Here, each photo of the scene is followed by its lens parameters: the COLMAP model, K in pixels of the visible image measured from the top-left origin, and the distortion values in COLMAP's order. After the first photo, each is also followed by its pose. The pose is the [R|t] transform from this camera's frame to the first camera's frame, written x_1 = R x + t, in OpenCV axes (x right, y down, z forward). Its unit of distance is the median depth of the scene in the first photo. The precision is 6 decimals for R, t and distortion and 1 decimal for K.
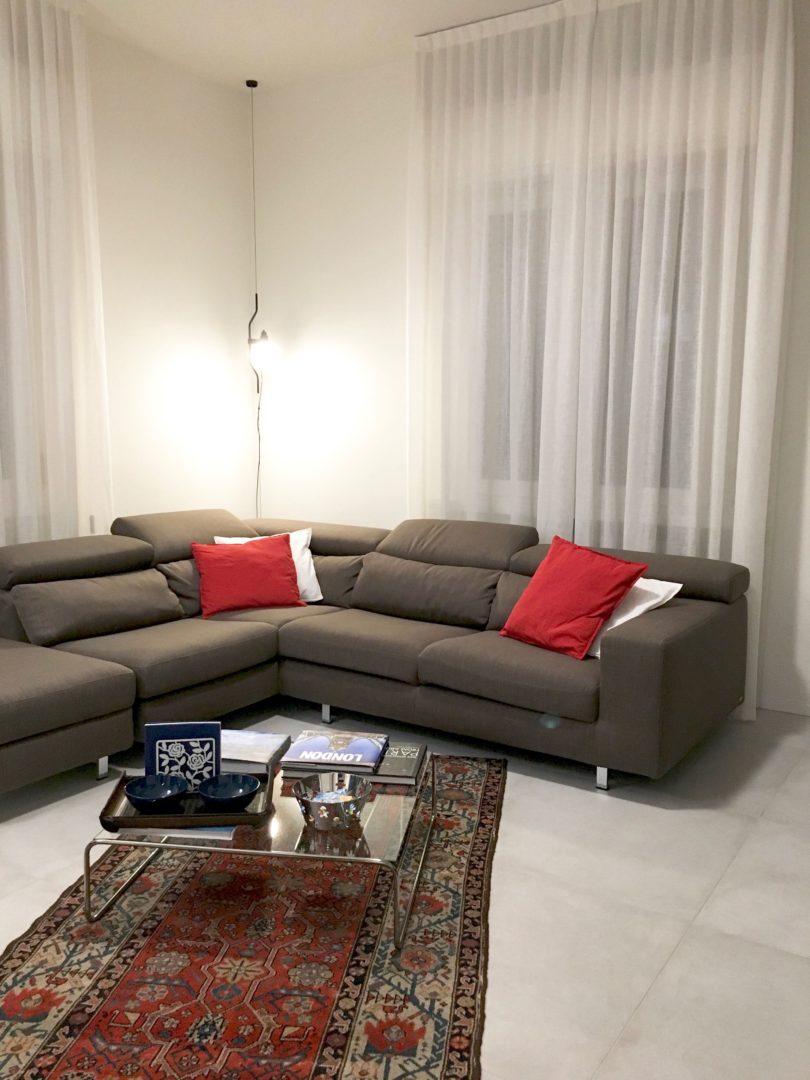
lens RADIAL K [[915.9, 0, 405.0], [0, 915.9, 540.0], [0, 0, 1]] dist [0.016341, -0.015187]
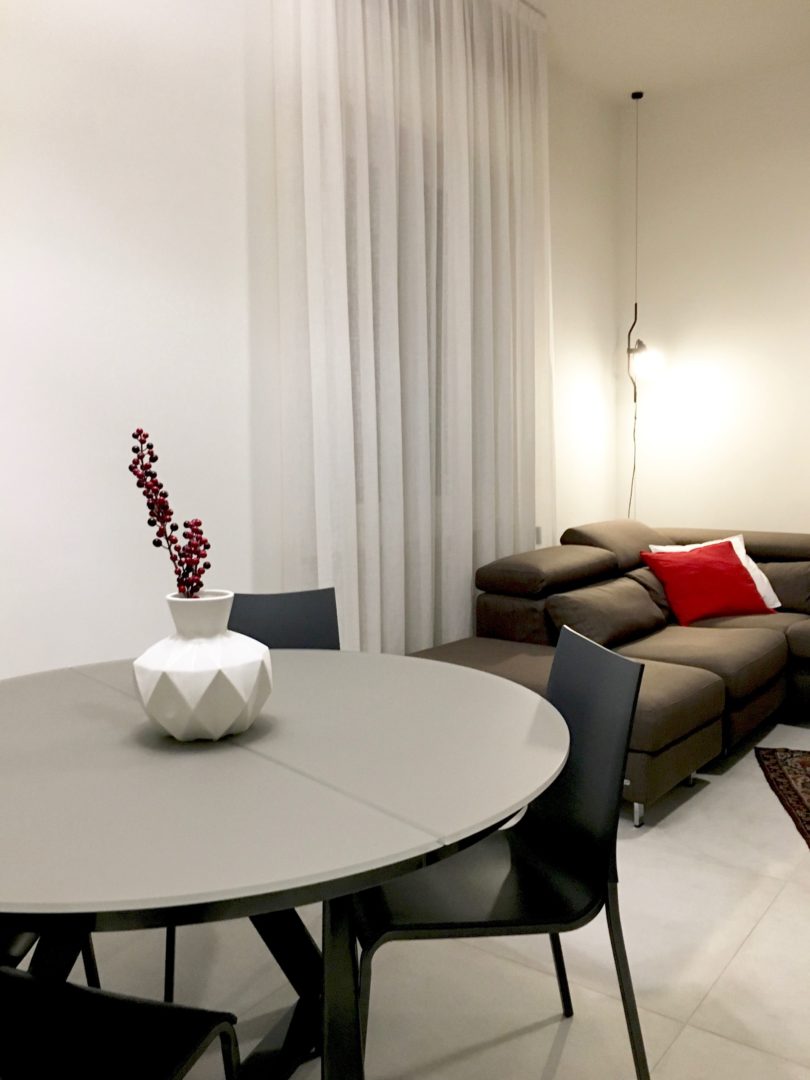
lens RADIAL K [[915.9, 0, 405.0], [0, 915.9, 540.0], [0, 0, 1]] dist [0.016341, -0.015187]
pose [[0.994813, -0.015414, -0.100547, -0.391260], [0.014003, 0.999794, -0.014719, 0.001863], [0.100753, 0.013234, 0.994823, -0.027782]]
